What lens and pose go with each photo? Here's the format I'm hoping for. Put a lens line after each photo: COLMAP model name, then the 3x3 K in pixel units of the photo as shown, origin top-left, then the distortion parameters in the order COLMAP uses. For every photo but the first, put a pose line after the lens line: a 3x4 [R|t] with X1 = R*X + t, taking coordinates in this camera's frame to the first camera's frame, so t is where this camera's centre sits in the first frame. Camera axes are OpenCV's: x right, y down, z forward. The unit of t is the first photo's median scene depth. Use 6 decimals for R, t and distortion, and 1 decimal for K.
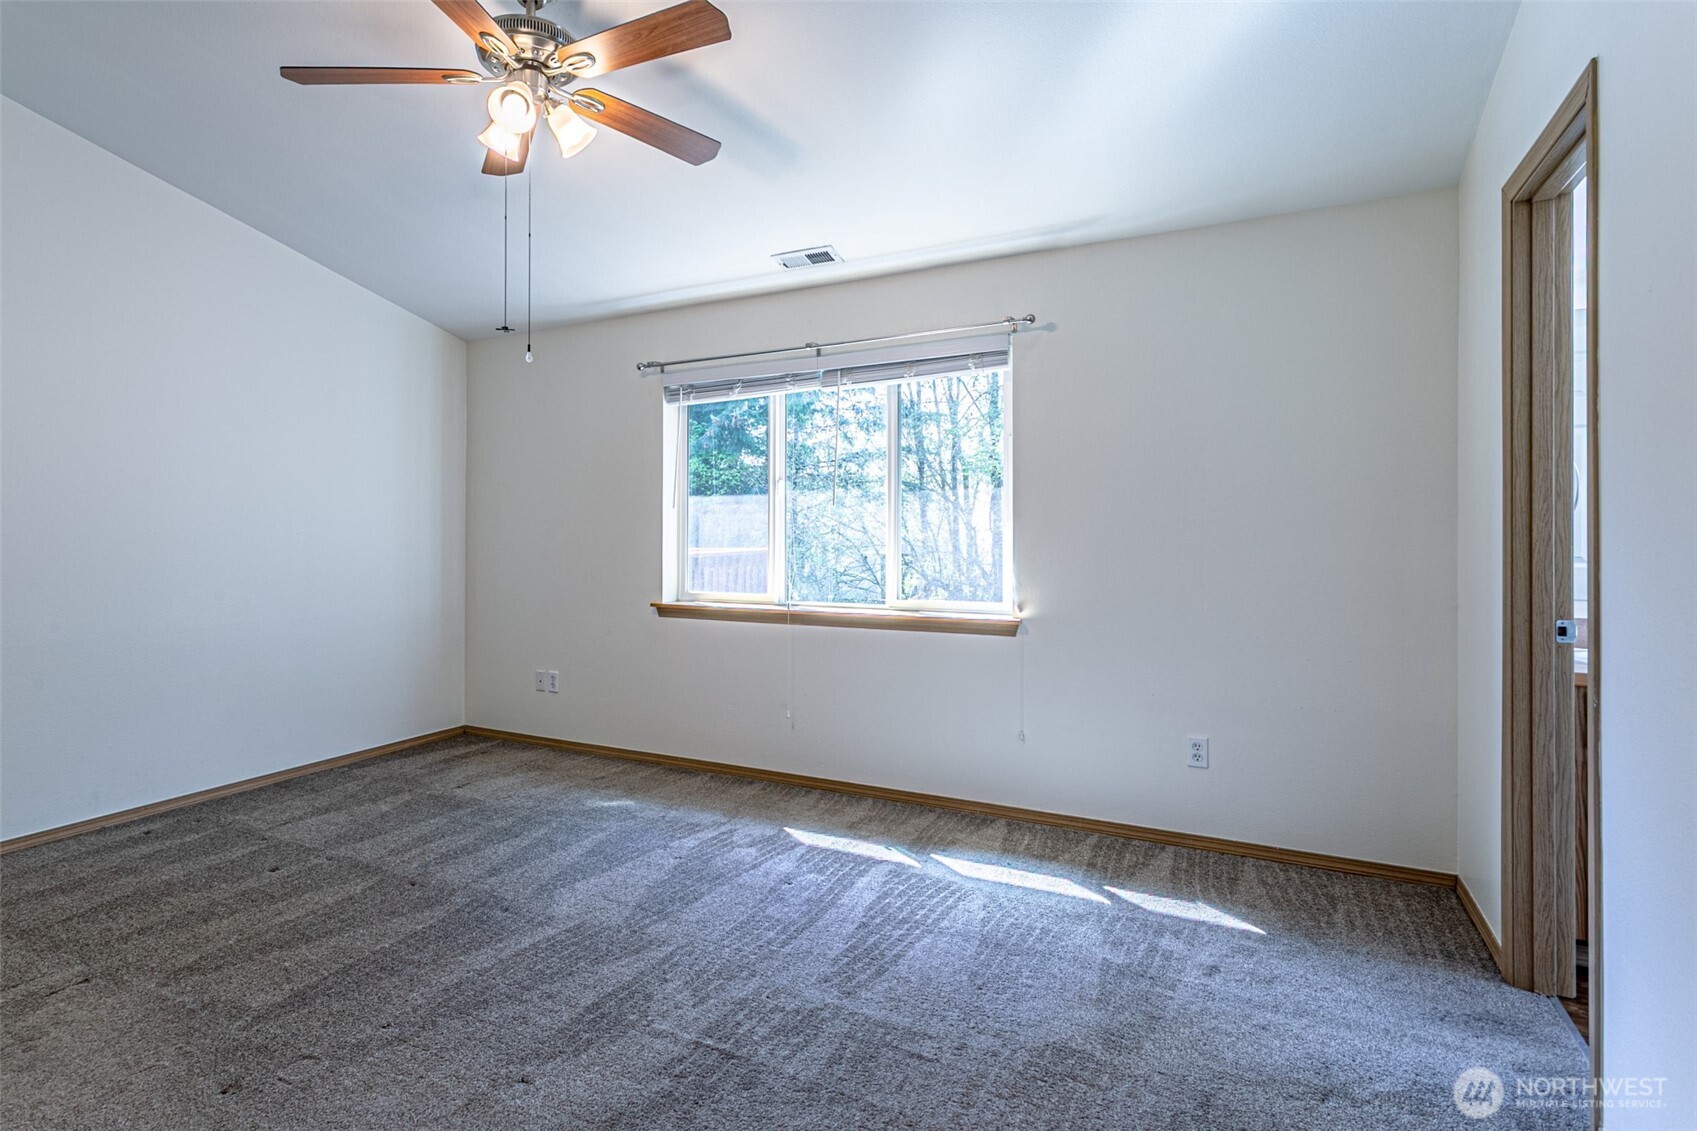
lens RADIAL K [[886.6, 0, 810.1], [0, 886.6, 520.7], [0, 0, 1]] dist [0.002075, 0.000326]
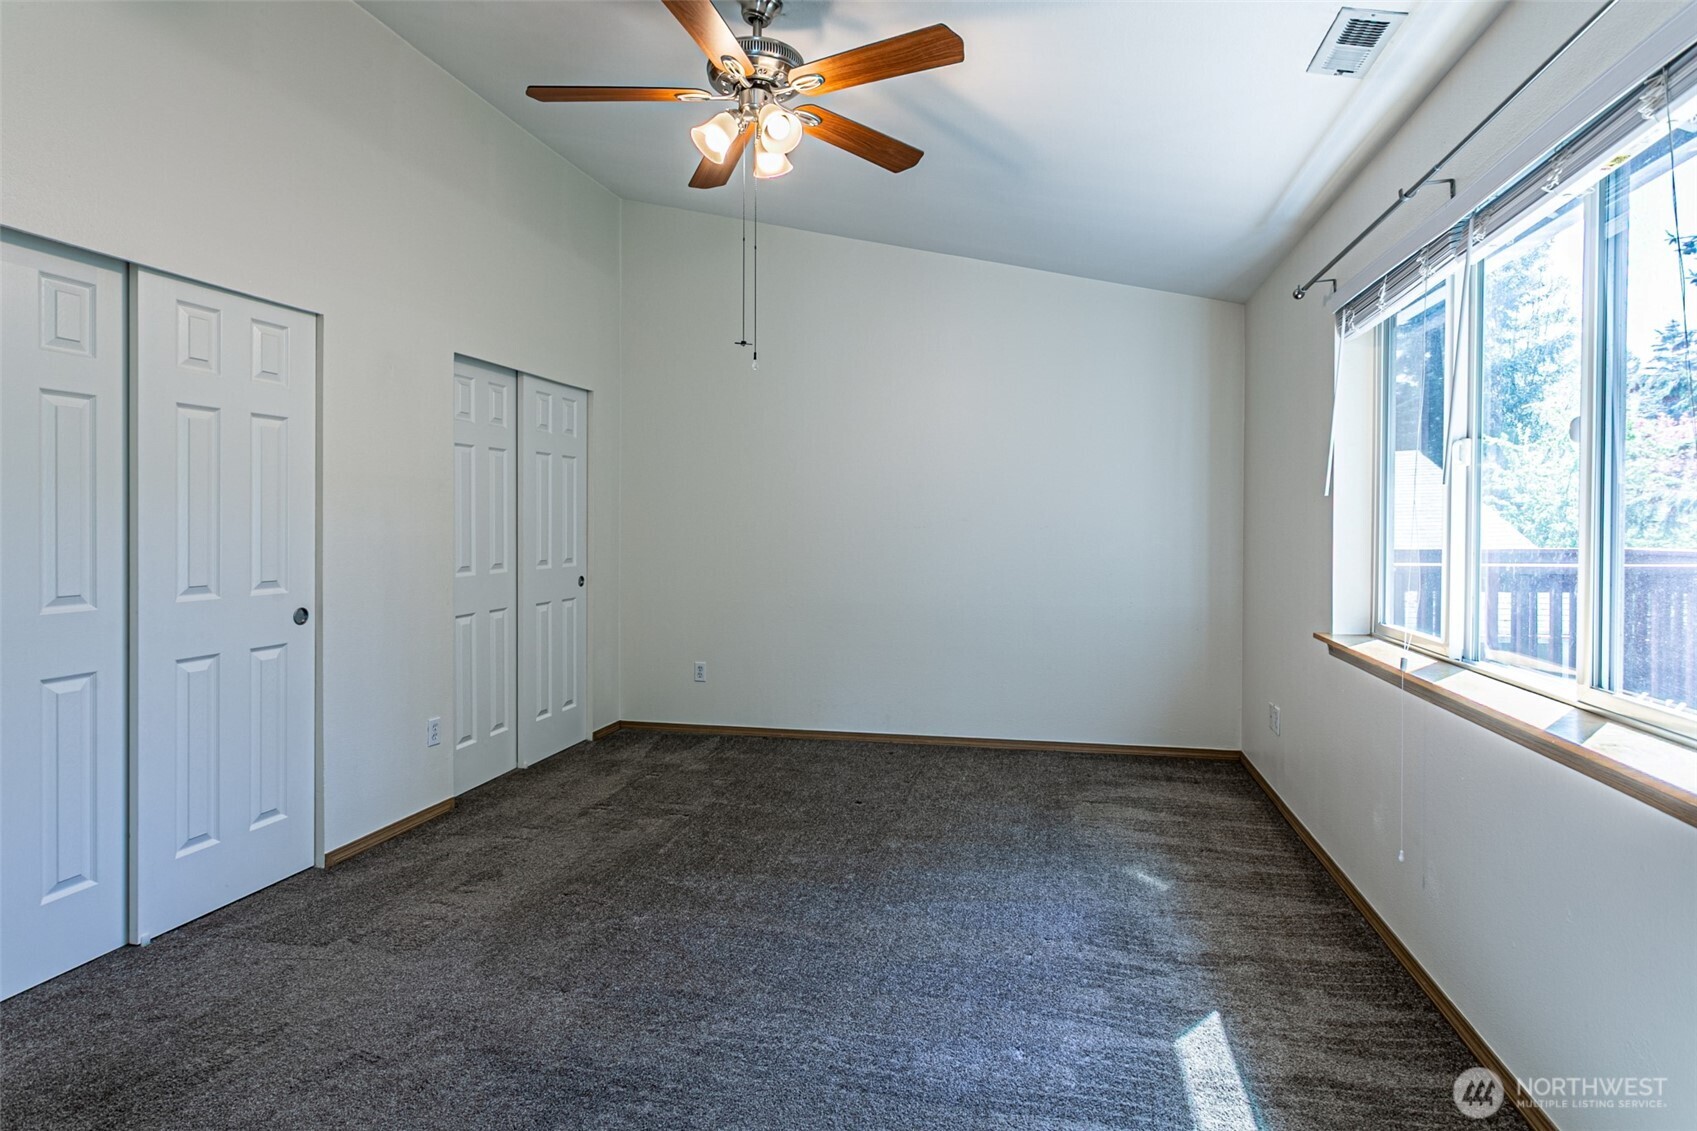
lens RADIAL K [[886.6, 0, 810.1], [0, 886.6, 520.7], [0, 0, 1]] dist [0.002075, 0.000326]
pose [[0.224176, 0.001481, -0.974548, 0.502035], [0.007201, 0.999969, 0.003176, 0.006015], [0.974522, -0.007729, 0.224158, 0.599522]]
